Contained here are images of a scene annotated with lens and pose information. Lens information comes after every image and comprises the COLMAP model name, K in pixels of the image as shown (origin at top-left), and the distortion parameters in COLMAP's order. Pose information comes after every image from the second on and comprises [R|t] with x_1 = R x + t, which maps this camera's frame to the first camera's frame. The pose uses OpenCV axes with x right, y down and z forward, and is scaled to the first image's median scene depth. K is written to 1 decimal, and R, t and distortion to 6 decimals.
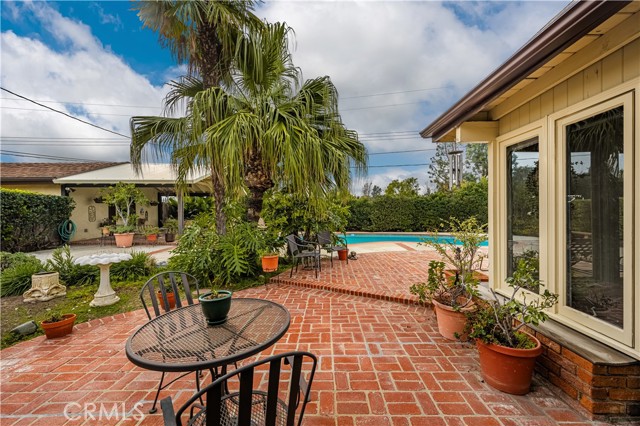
lens RADIAL K [[271.6, 0, 320.0], [0, 271.6, 213.0], [0, 0, 1]] dist [0.000196, 0.000142]
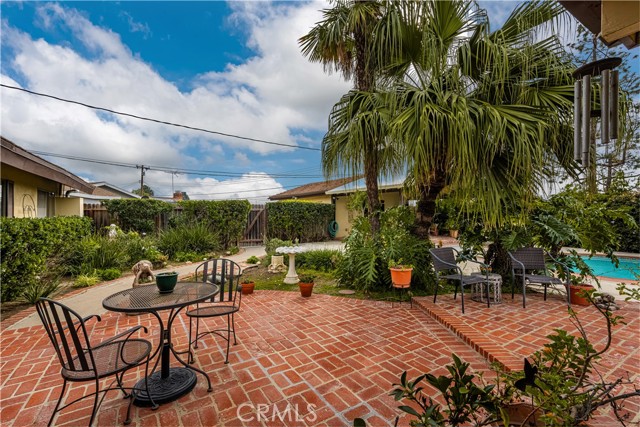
lens RADIAL K [[299.4, 0, 320.0], [0, 299.4, 213.5], [0, 0, 1]] dist [0.000884, -0.000003]
pose [[0.500496, -0.000181, -0.865739, 0.500498], [-0.010155, 0.999930, -0.006080, -0.004823], [0.865679, 0.011835, 0.500459, 0.321182]]
